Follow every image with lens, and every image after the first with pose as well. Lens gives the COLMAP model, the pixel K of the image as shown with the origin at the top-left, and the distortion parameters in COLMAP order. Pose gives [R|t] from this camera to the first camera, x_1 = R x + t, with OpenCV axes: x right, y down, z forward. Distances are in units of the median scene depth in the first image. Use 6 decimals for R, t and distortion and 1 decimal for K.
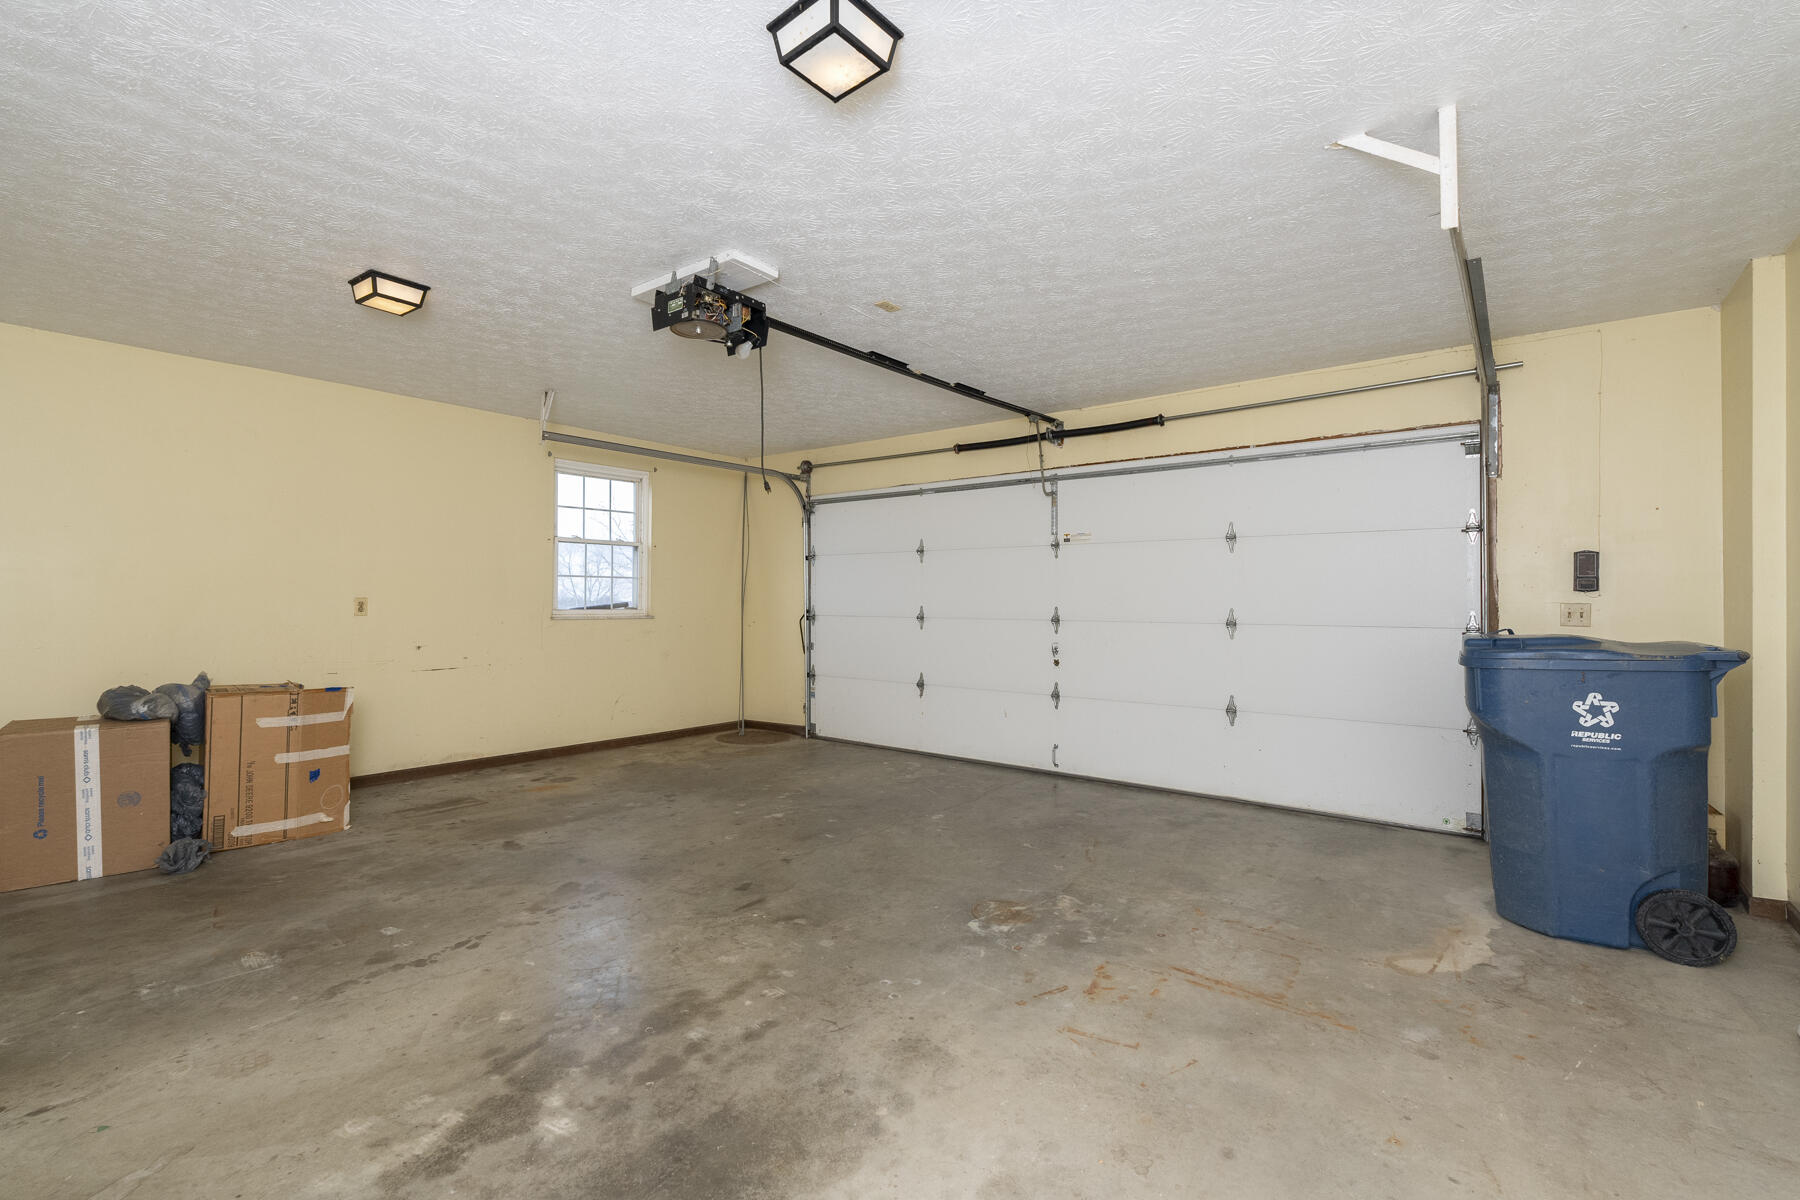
lens RADIAL K [[801.4, 0, 900.4], [0, 801.4, 600.0], [0, 0, 1]] dist [-0.004686, 0.001099]
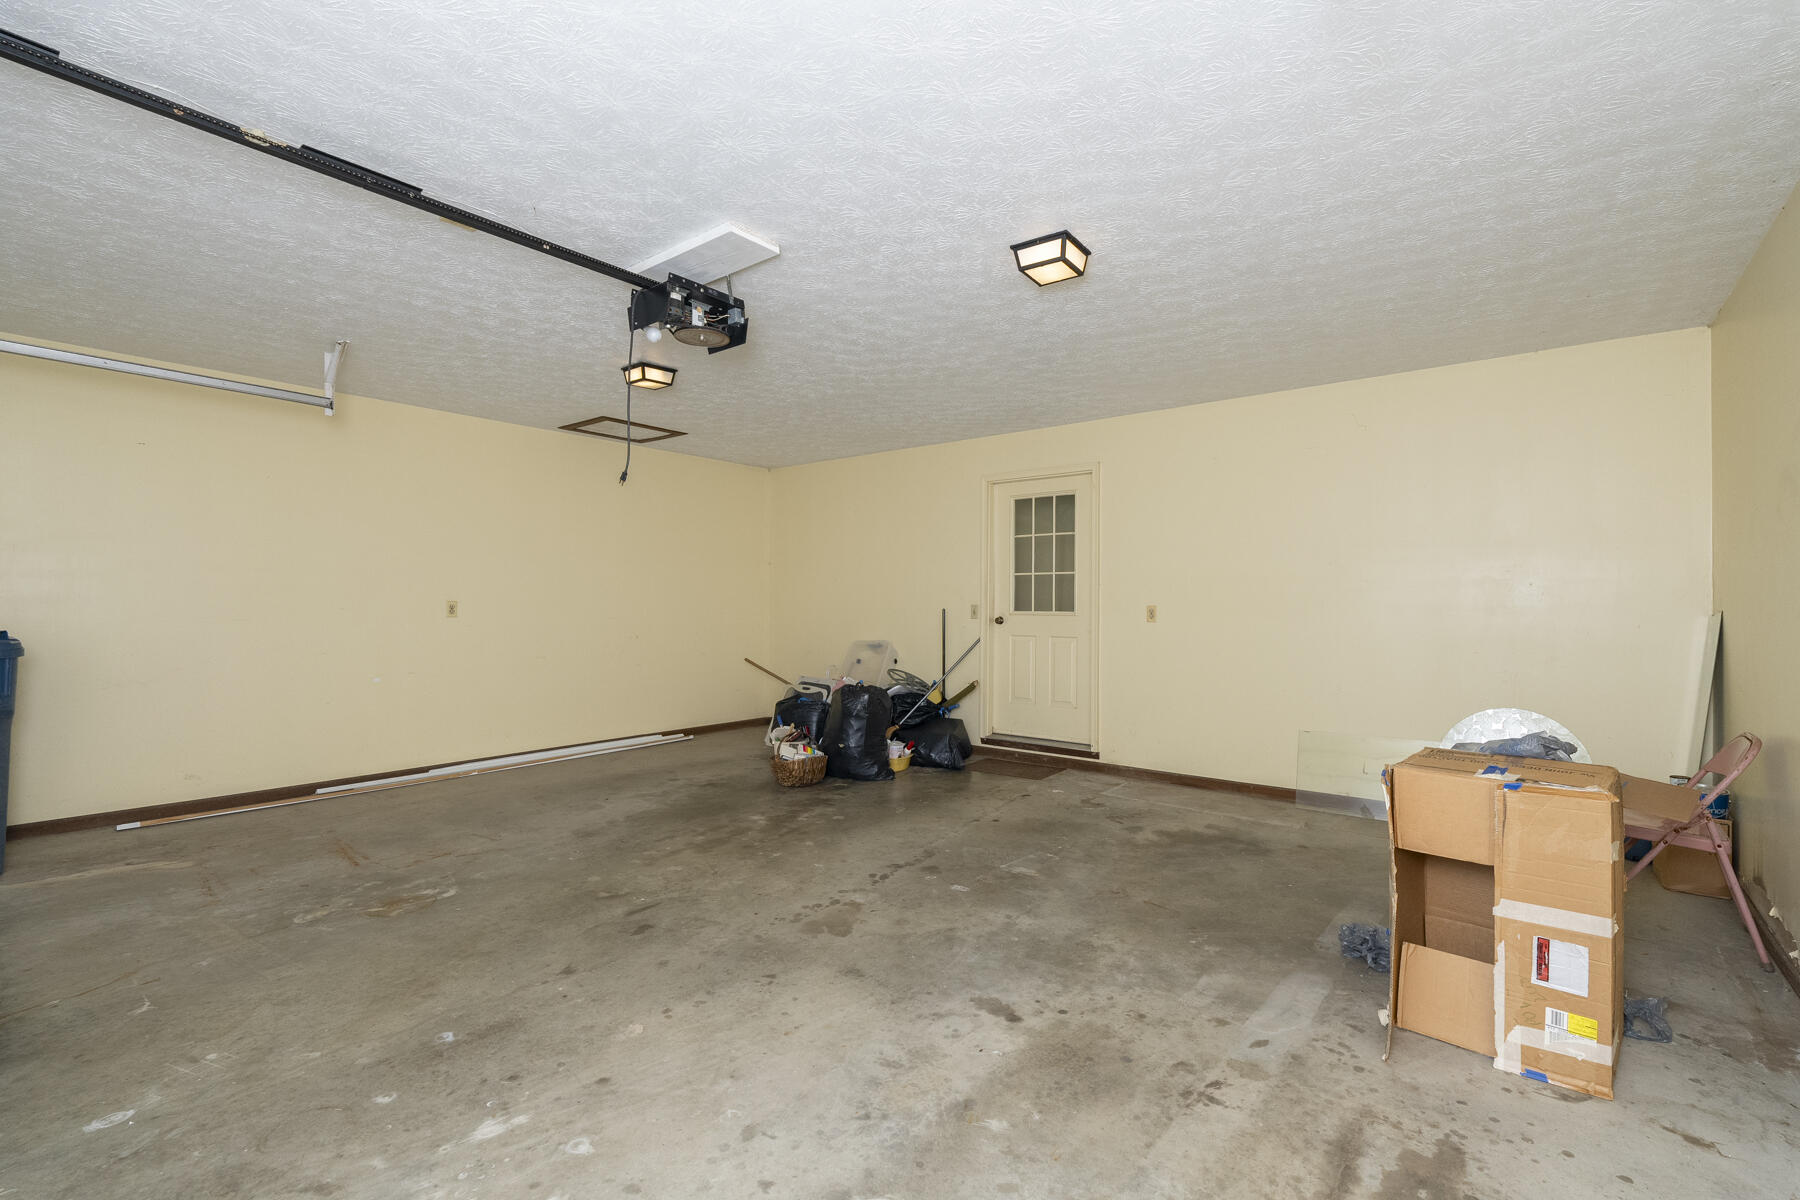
lens RADIAL K [[801.4, 0, 901.1], [0, 801.4, 600.6], [0, 0, 1]] dist [-0.004686, 0.001099]
pose [[-0.999903, -0.006335, 0.012389, -0.528875], [-0.006418, 0.999958, -0.006614, 0.002214], [-0.012346, -0.006692, -0.999901, 2.036851]]
